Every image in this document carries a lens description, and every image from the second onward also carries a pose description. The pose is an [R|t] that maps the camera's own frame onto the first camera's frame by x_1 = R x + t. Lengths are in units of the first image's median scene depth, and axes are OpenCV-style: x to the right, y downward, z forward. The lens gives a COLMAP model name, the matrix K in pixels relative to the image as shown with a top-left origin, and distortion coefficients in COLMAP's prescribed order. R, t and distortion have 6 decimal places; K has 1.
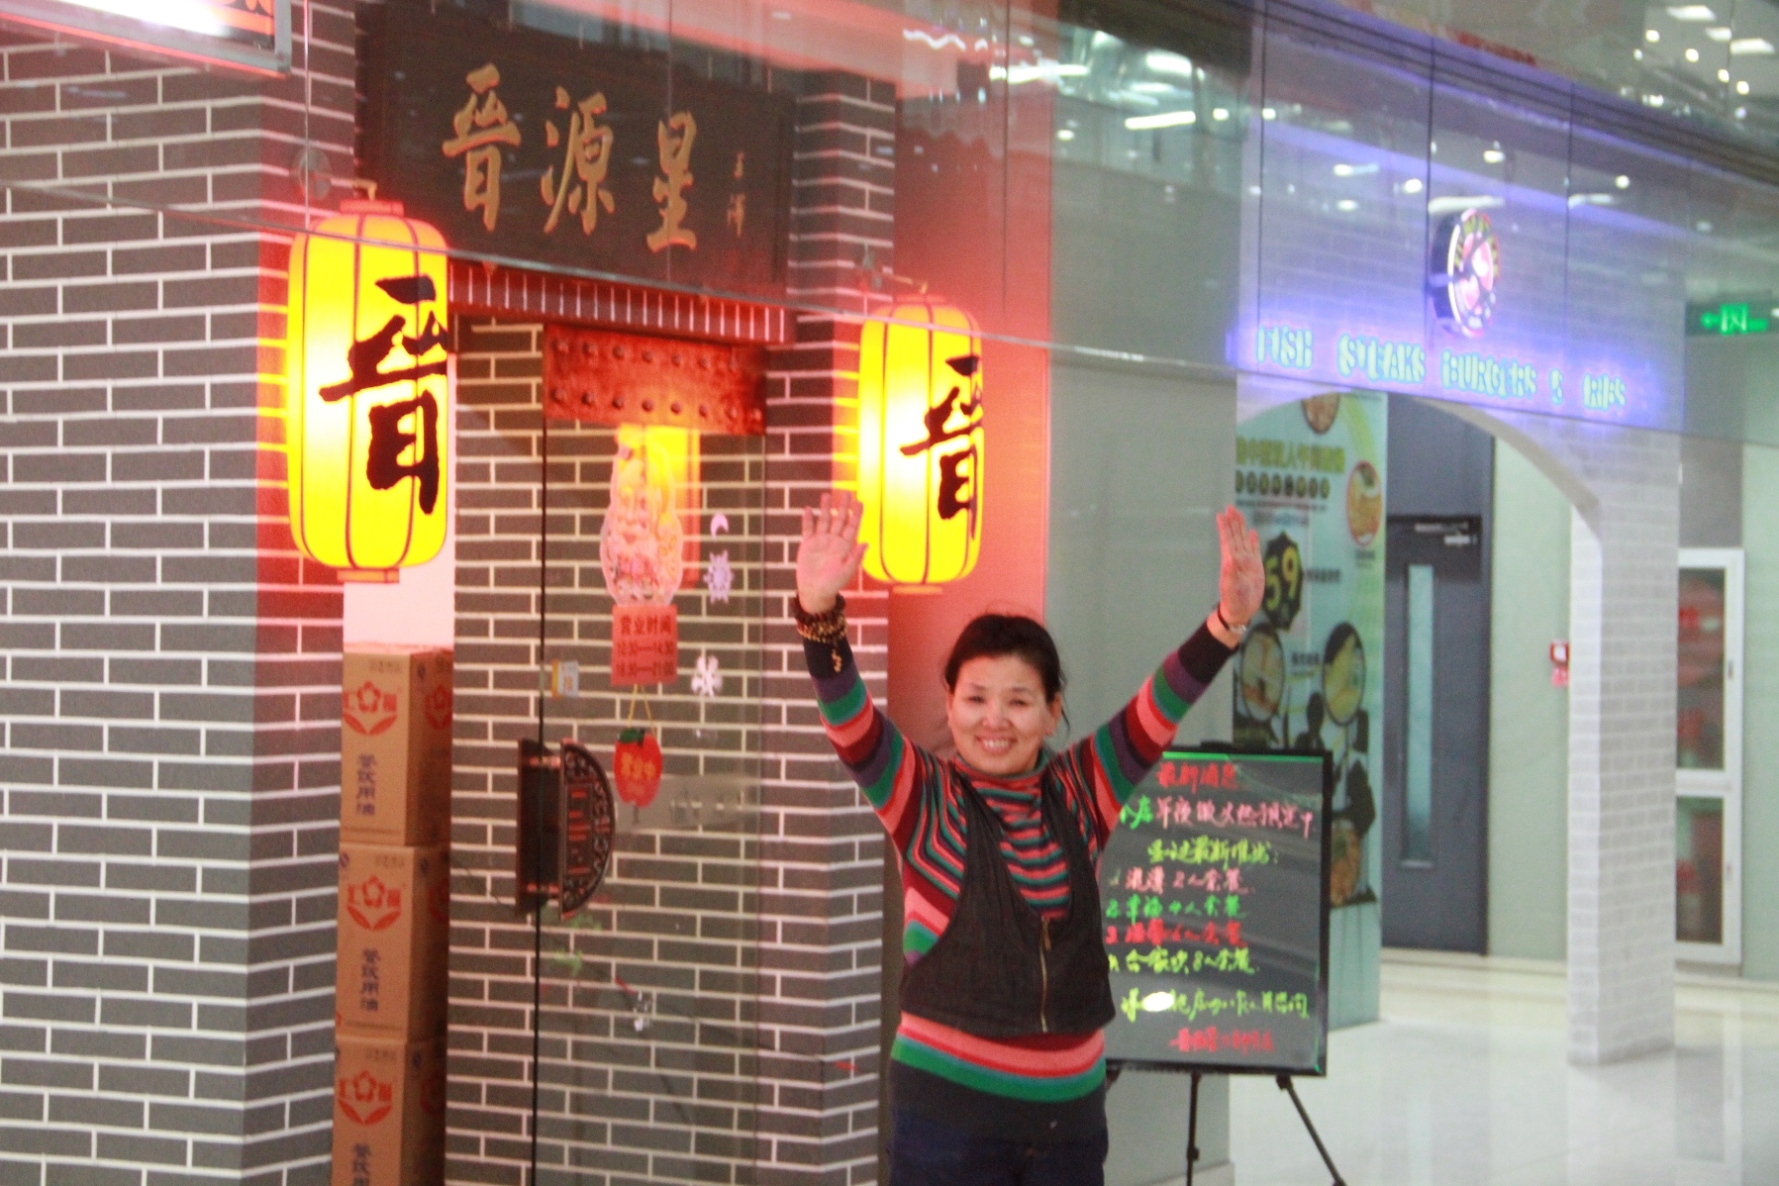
lens RADIAL K [[3599.4, 0, 889.5], [0, 3599.4, 593.0], [0, 0, 1]] dist [0.228764, -0.024557]
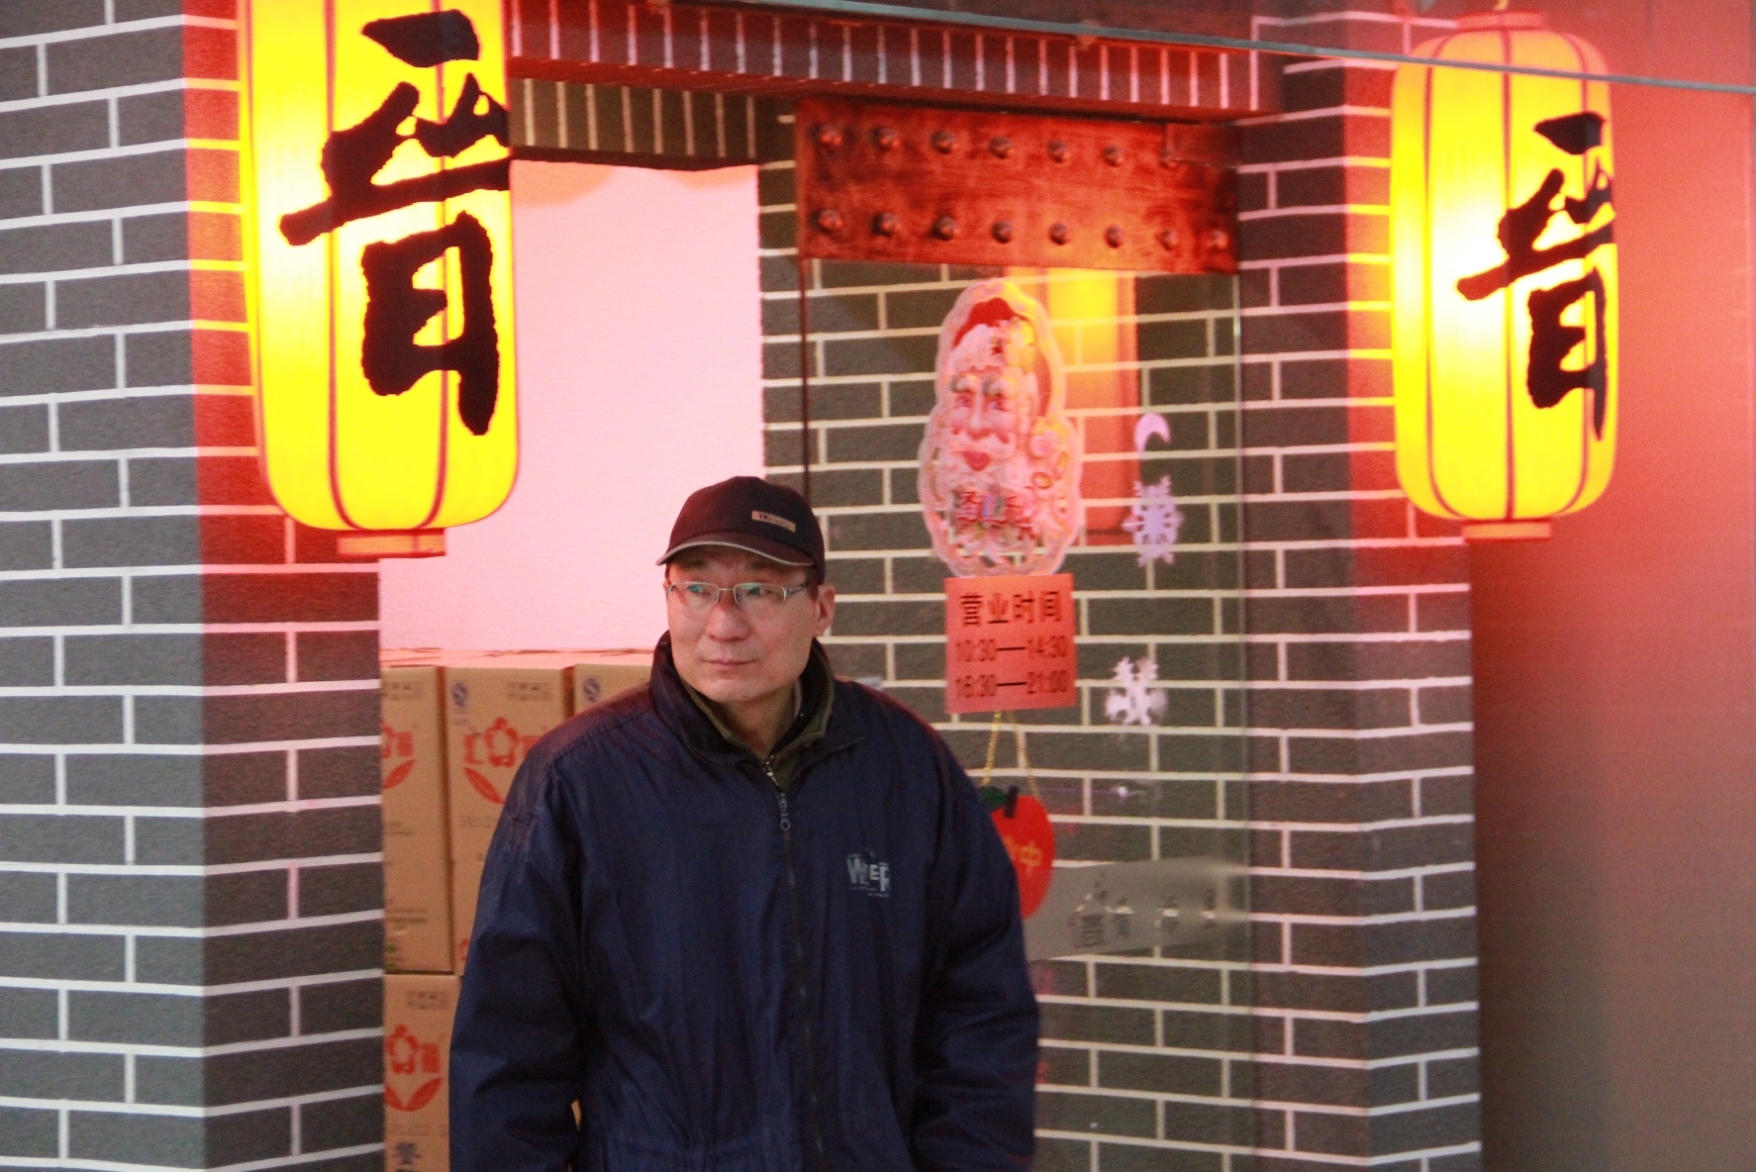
lens RADIAL K [[5256.4, 0, 878.0], [0, 5256.4, 586.0], [0, 0, 1]] dist [0.600301, -1.955999]
pose [[0.978306, -0.031809, -0.204710, 0.083974], [0.033528, 0.999426, 0.004932, 0.000327], [0.204435, -0.011689, 0.978810, 0.158348]]
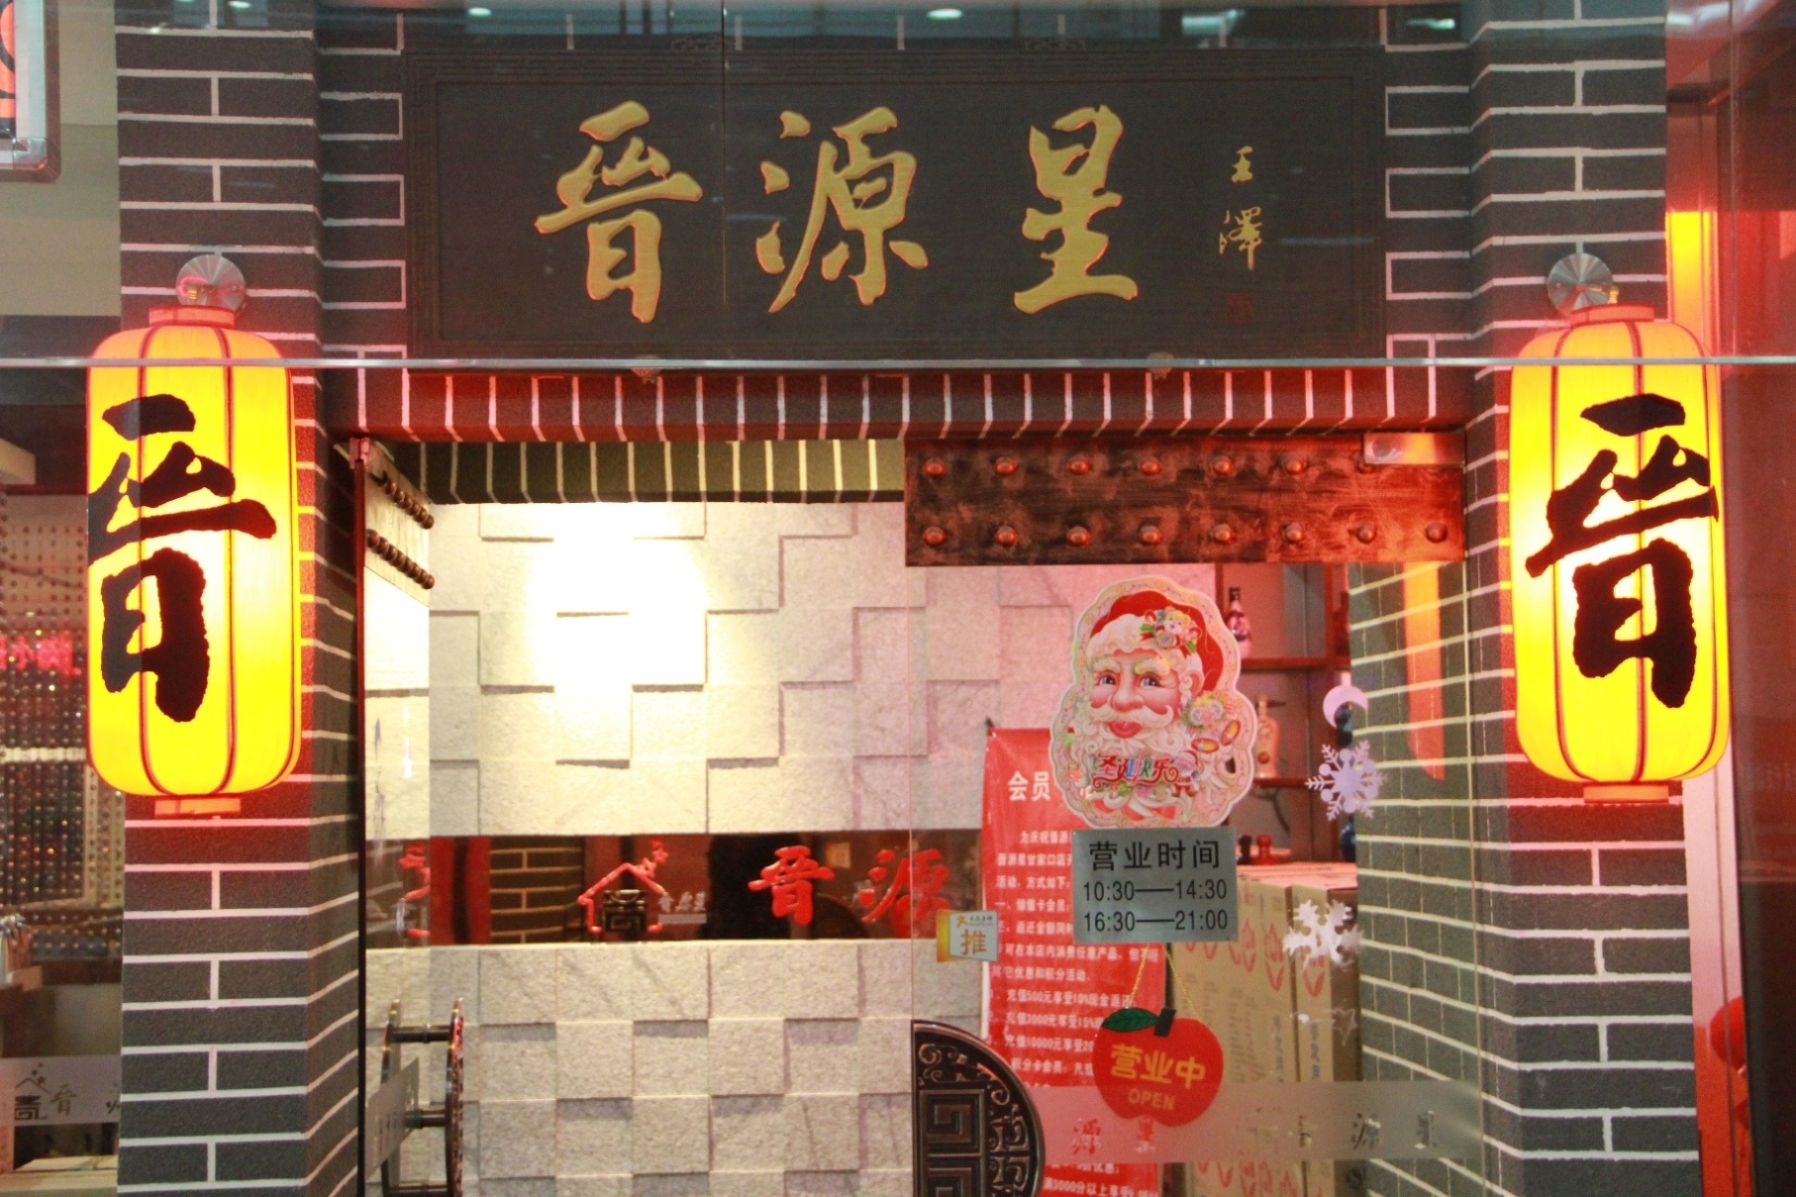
lens RADIAL K [[2852.0, 0, 898.0], [0, 2852.0, 598.5], [0, 0, 1]] dist [0.097082, 0.490752]
pose [[0.551426, -0.081692, -0.830214, 0.351256], [0.021812, 0.996265, -0.083543, 0.004413], [0.833938, 0.027959, 0.551149, 0.645954]]
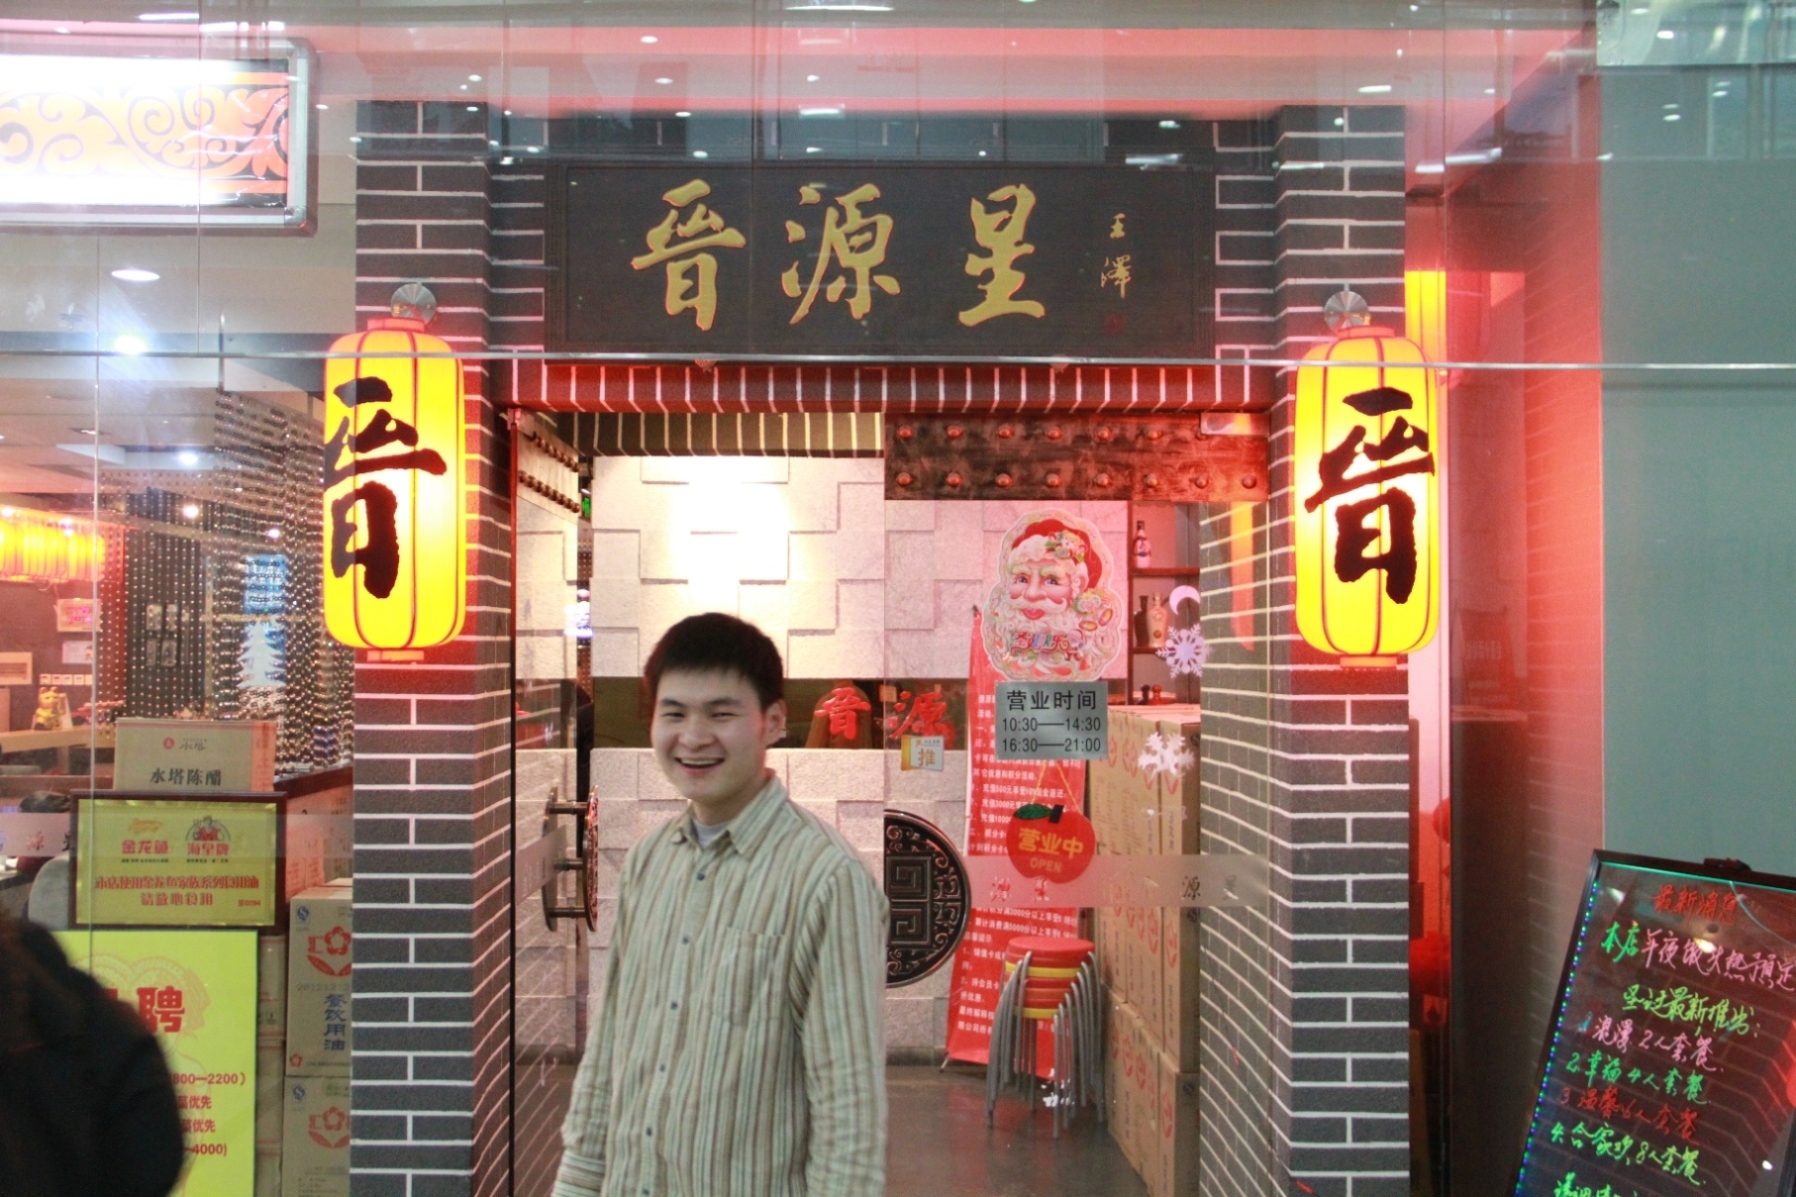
lens RADIAL K [[1811.5, 0, 898.0], [0, 1811.5, 598.5], [0, 0, 1]] dist [-0.095241, 0.117055]
pose [[0.521826, -0.041535, -0.852040, 0.330547], [0.005497, 0.998957, -0.045330, 0.003051], [0.853034, 0.018971, 0.521510, 0.687547]]
